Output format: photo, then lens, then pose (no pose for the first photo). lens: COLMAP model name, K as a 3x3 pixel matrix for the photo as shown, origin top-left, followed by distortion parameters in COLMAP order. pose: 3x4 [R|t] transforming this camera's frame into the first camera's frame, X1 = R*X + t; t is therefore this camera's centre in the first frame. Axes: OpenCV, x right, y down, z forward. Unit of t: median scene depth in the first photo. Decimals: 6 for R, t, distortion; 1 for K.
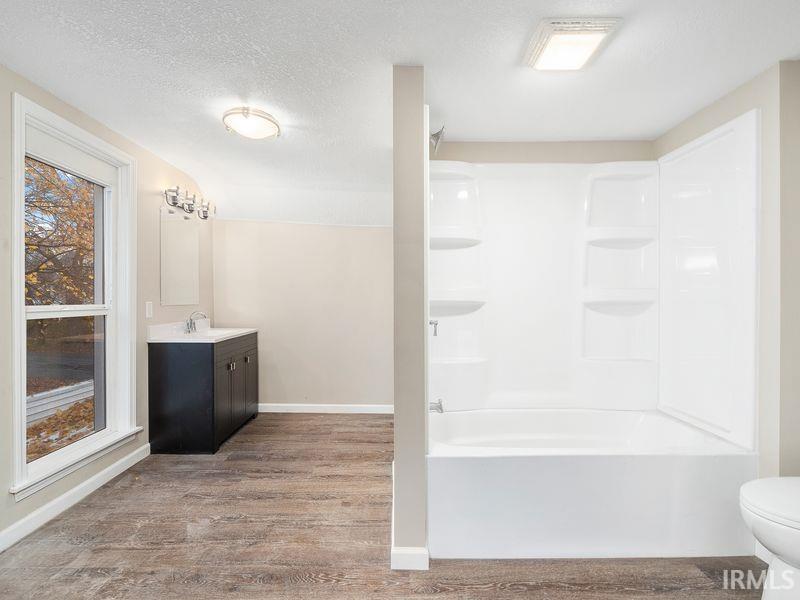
lens RADIAL K [[393.9, 0, 392.6], [0, 393.9, 305.9], [0, 0, 1]] dist [0.001204, -0.004564]
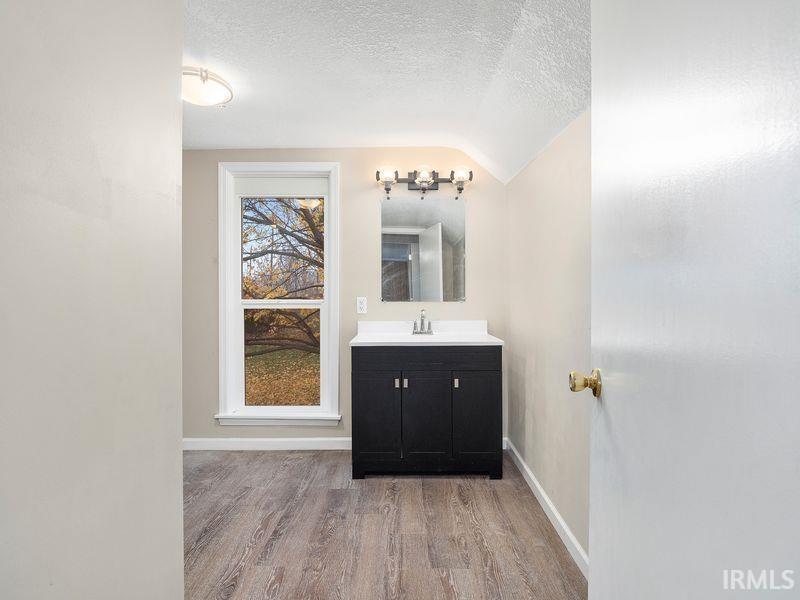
lens RADIAL K [[393.9, 0, 402.0], [0, 393.9, 301.0], [0, 0, 1]] dist [0.001204, -0.004564]
pose [[-0.015858, 0.003248, -0.999869, 0.411212], [-0.015435, 0.999875, 0.003493, -0.006612], [0.999755, 0.015489, -0.015806, 1.203982]]
